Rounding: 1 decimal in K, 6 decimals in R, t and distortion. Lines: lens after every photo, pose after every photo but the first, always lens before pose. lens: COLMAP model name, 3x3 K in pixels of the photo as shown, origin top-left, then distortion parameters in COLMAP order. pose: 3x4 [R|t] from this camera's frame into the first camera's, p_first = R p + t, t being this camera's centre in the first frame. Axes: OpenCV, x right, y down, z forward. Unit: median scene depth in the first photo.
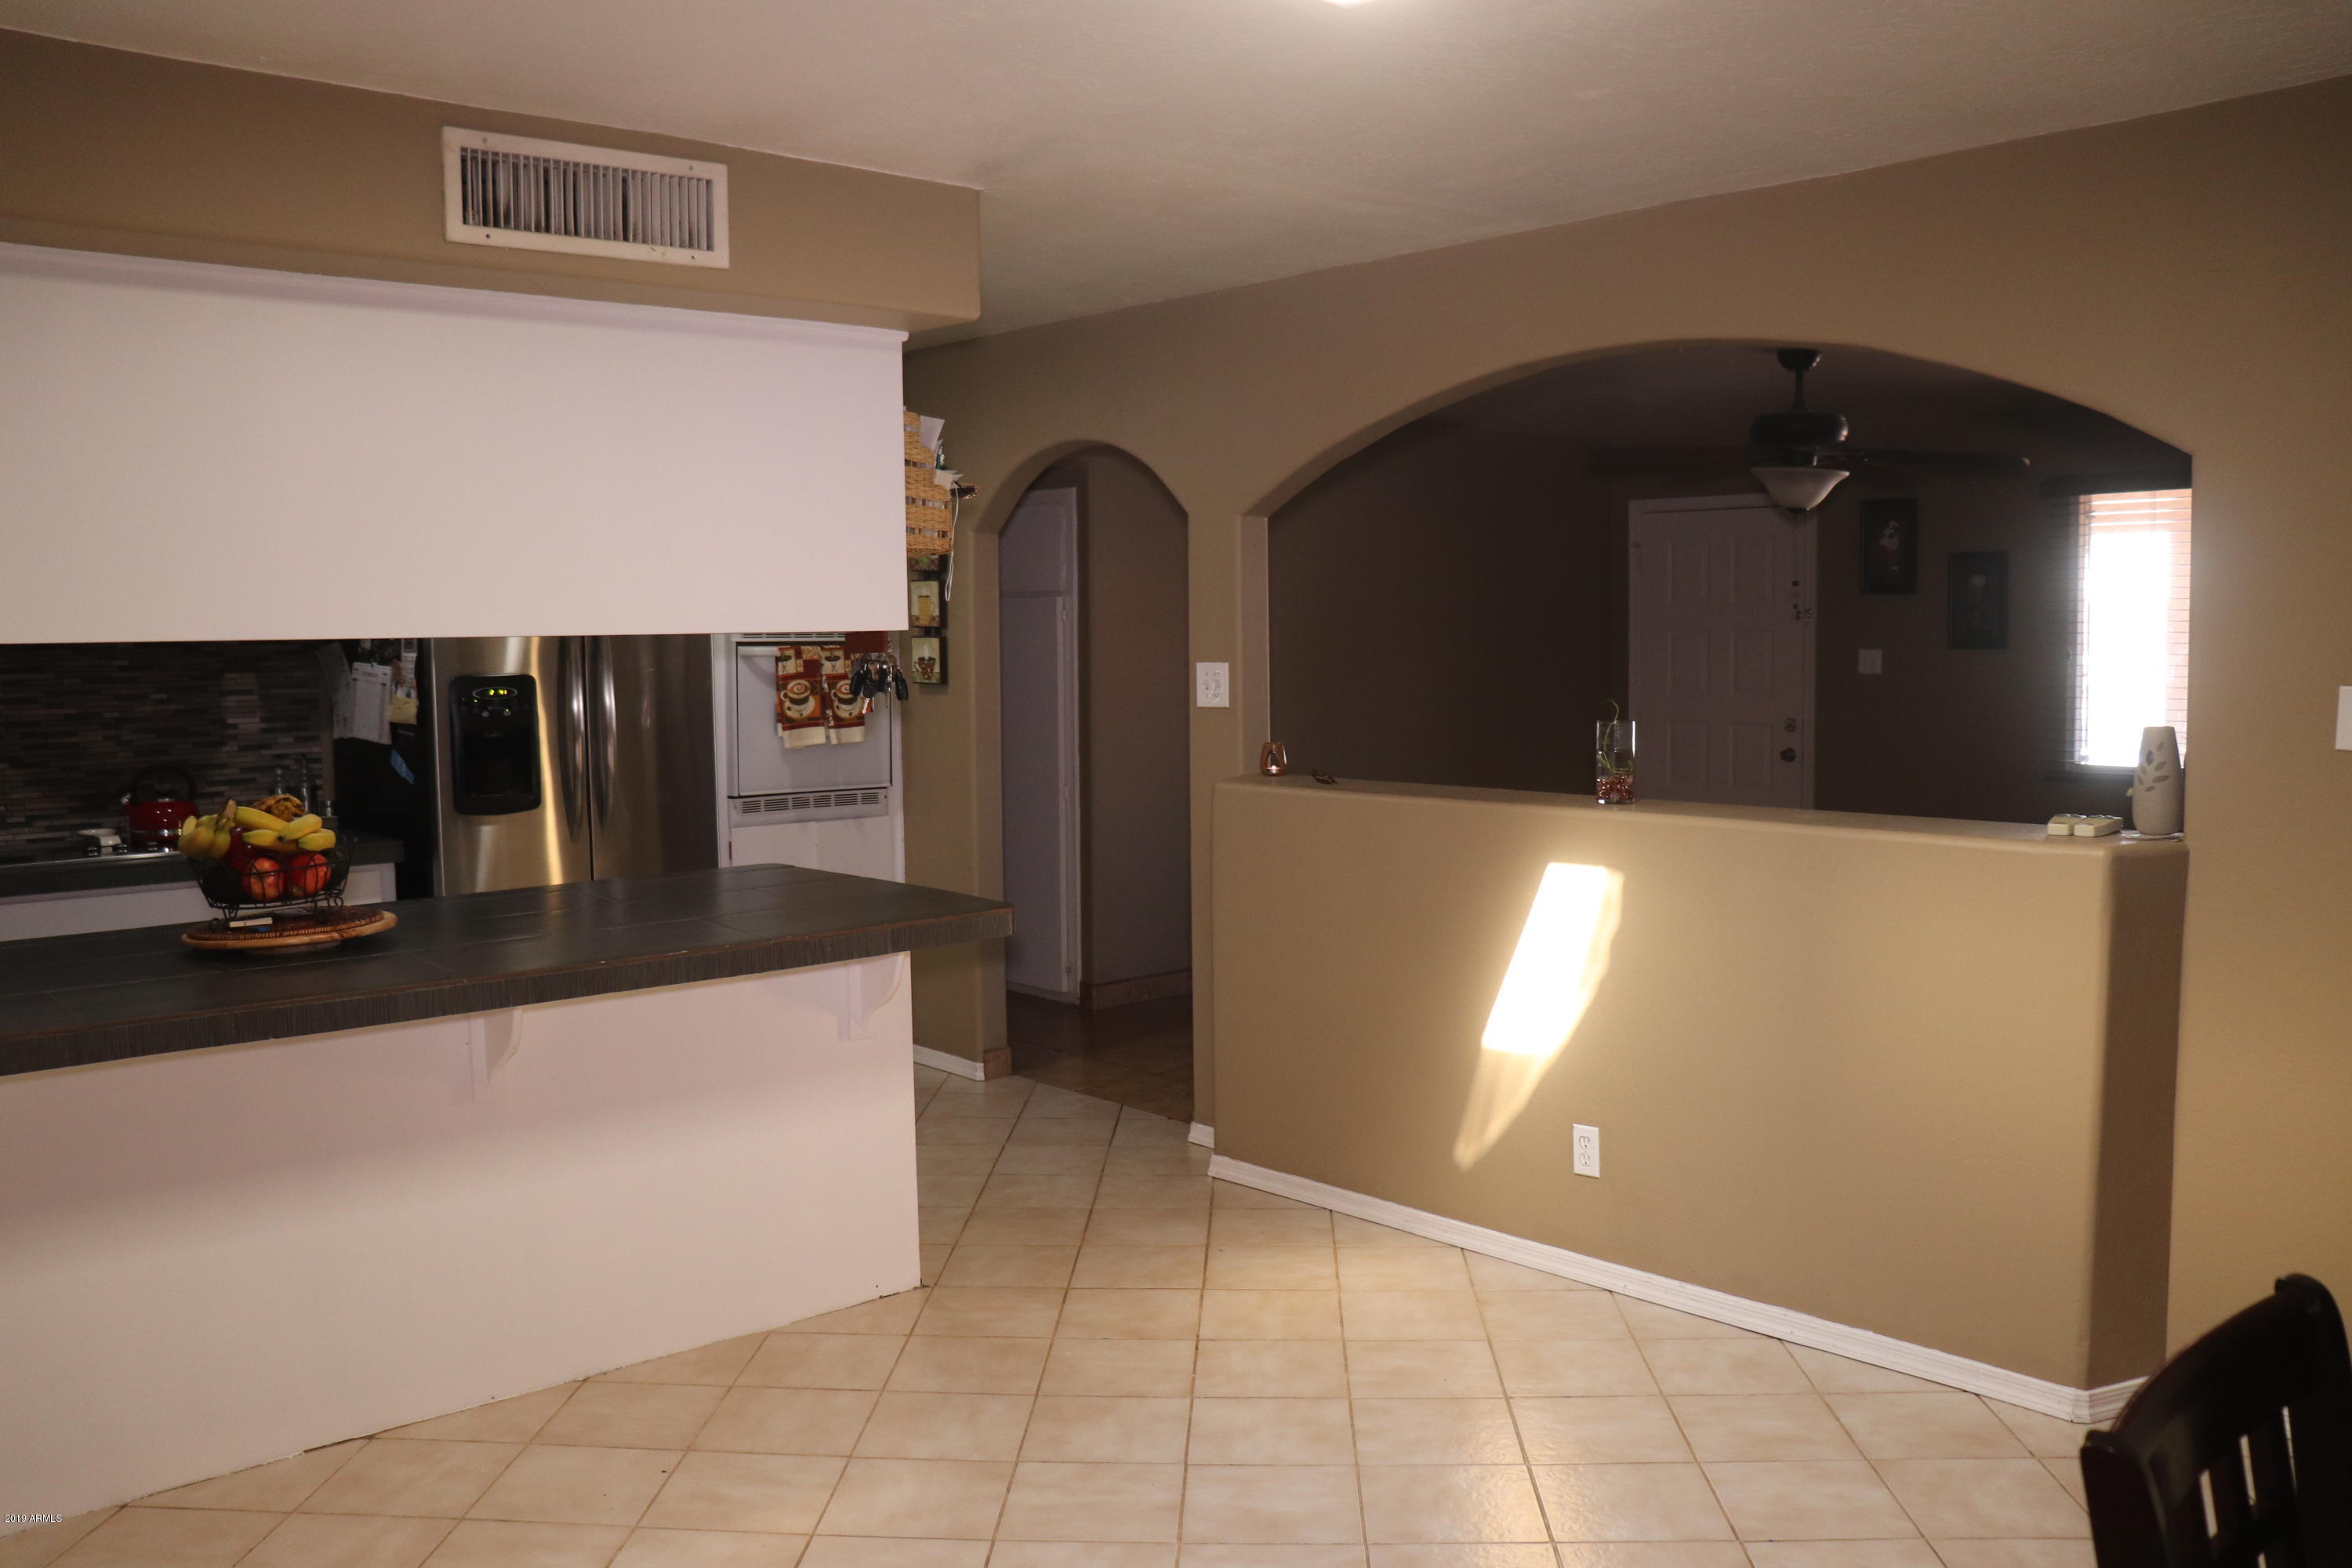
lens RADIAL K [[1925.7, 0, 1169.6], [0, 1925.7, 776.8], [0, 0, 1]] dist [-0.164358, 0.122121]
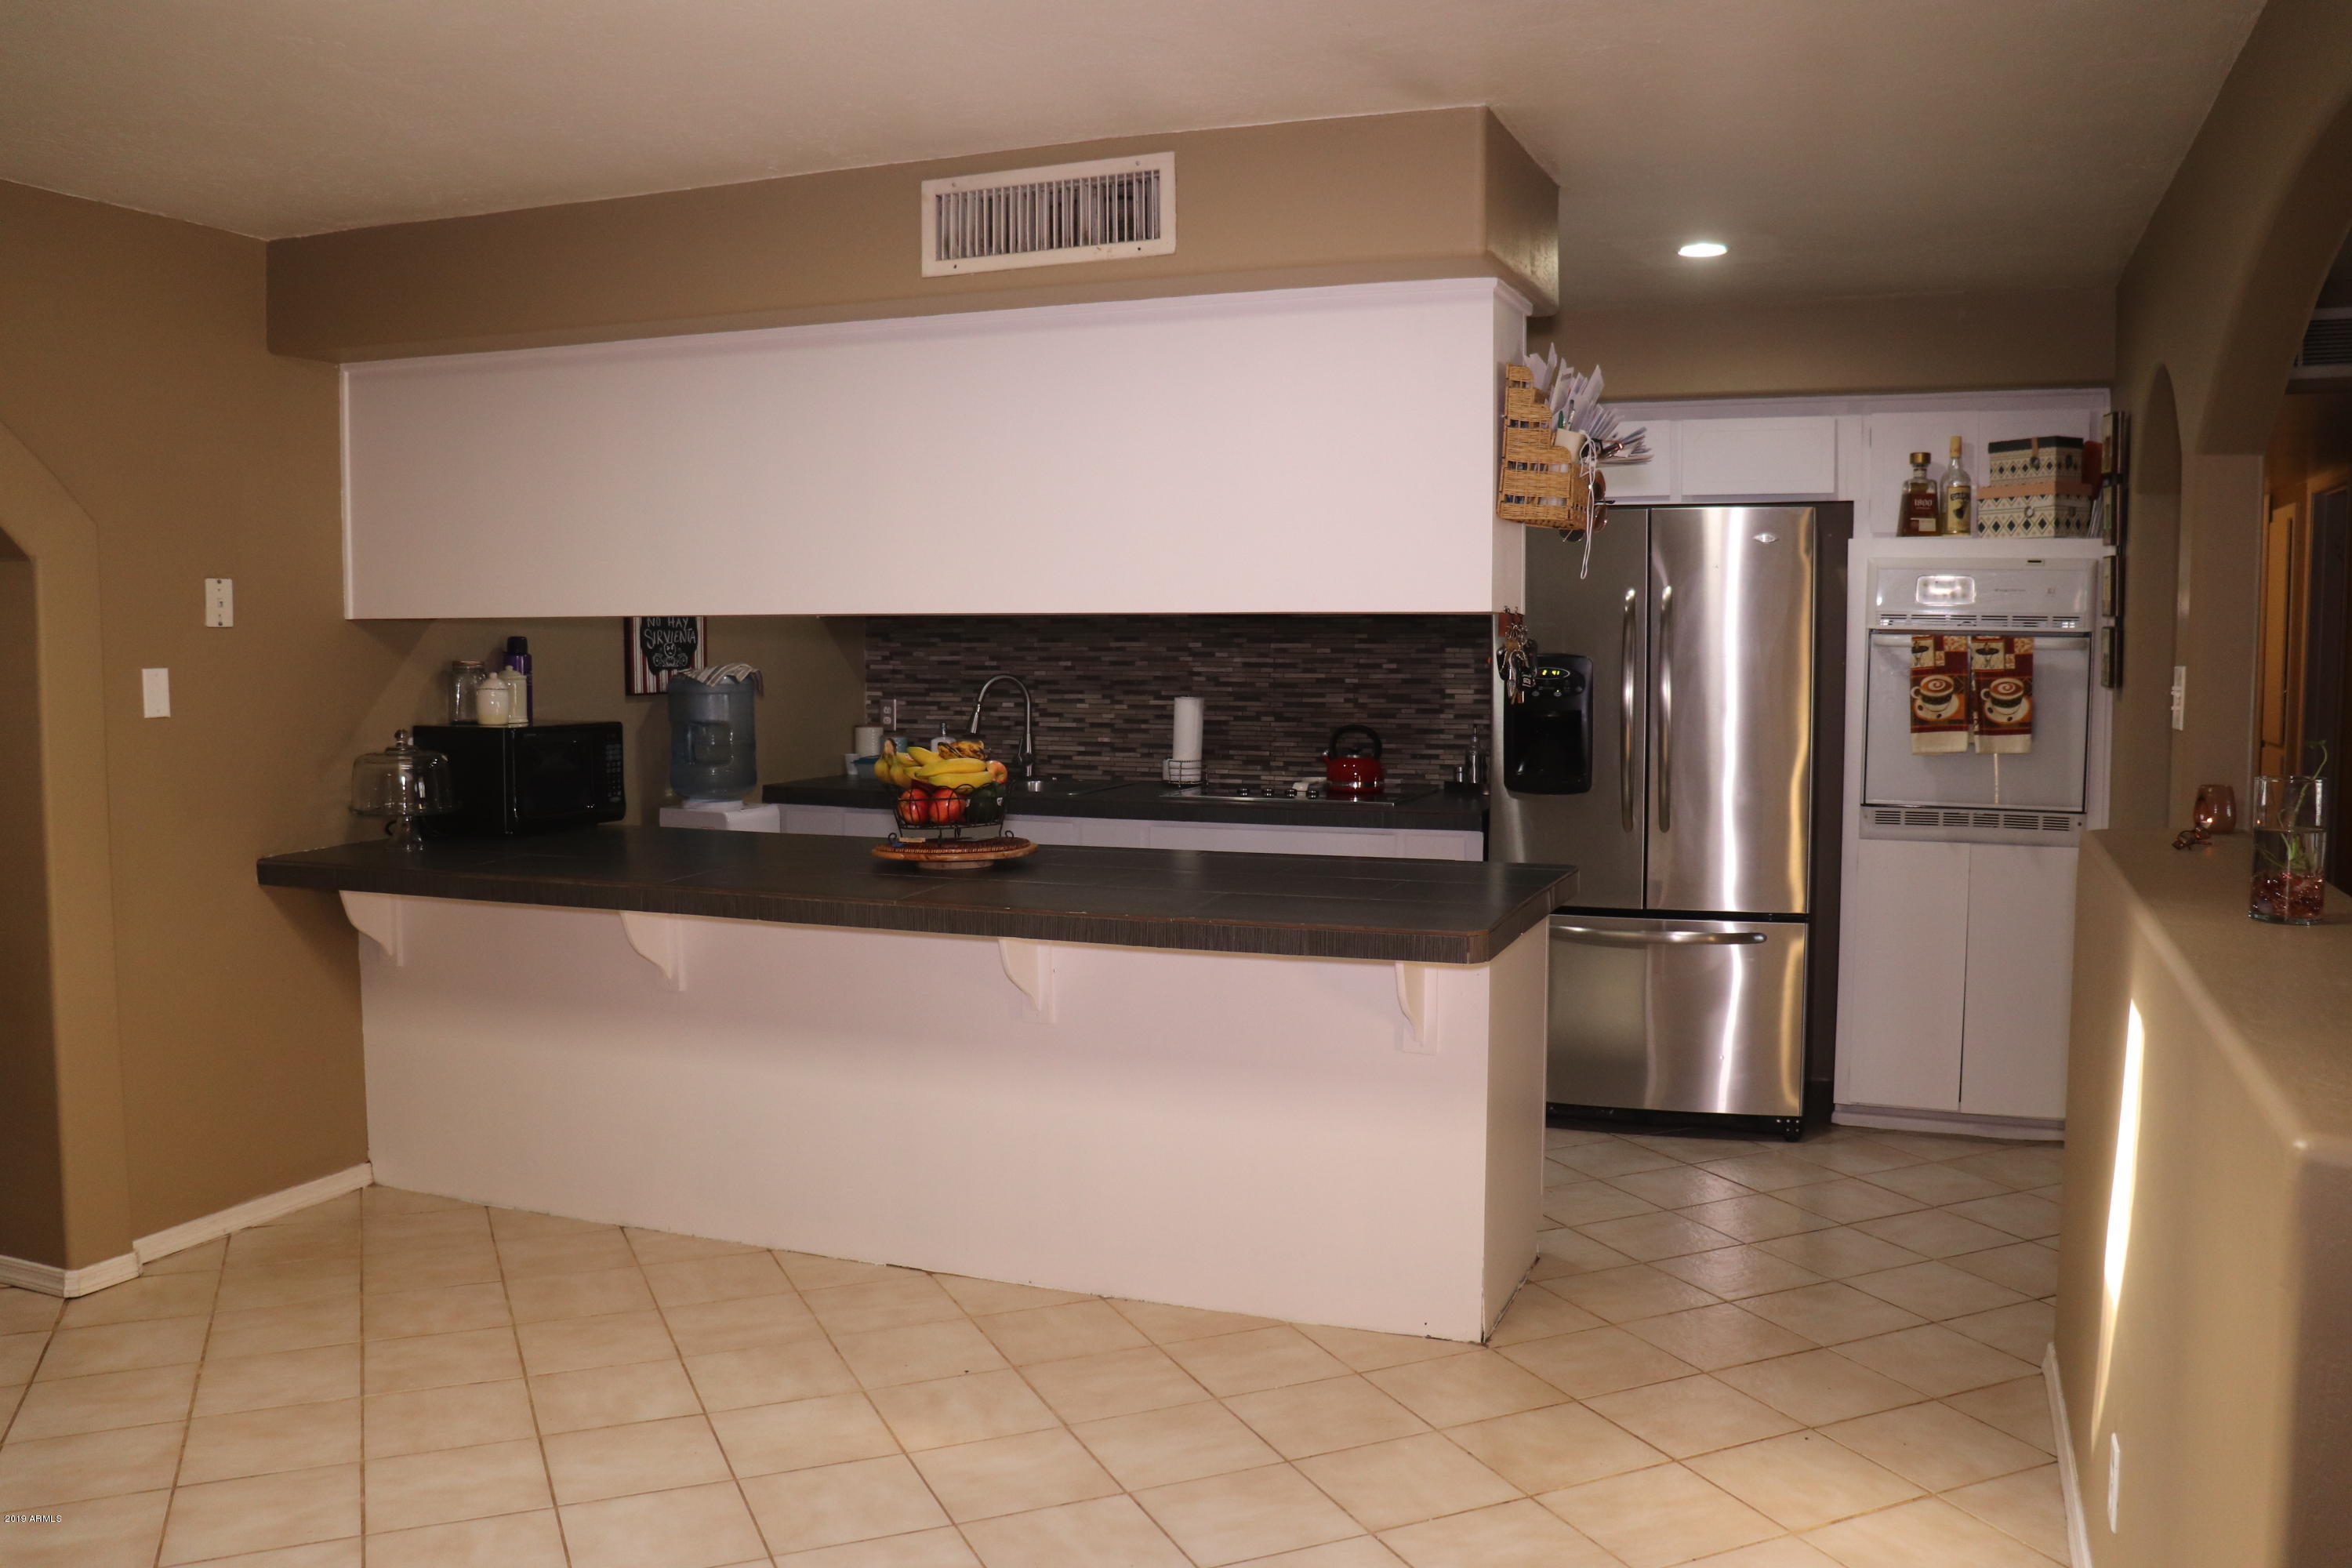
lens RADIAL K [[1925.7, 0, 1180.0], [0, 1925.7, 791.7], [0, 0, 1]] dist [-0.164358, 0.122121]
pose [[0.443626, 0.083687, -0.892296, 0.461993], [-0.070805, 0.995791, 0.058191, -0.026633], [0.893411, 0.037364, 0.447684, 0.365455]]
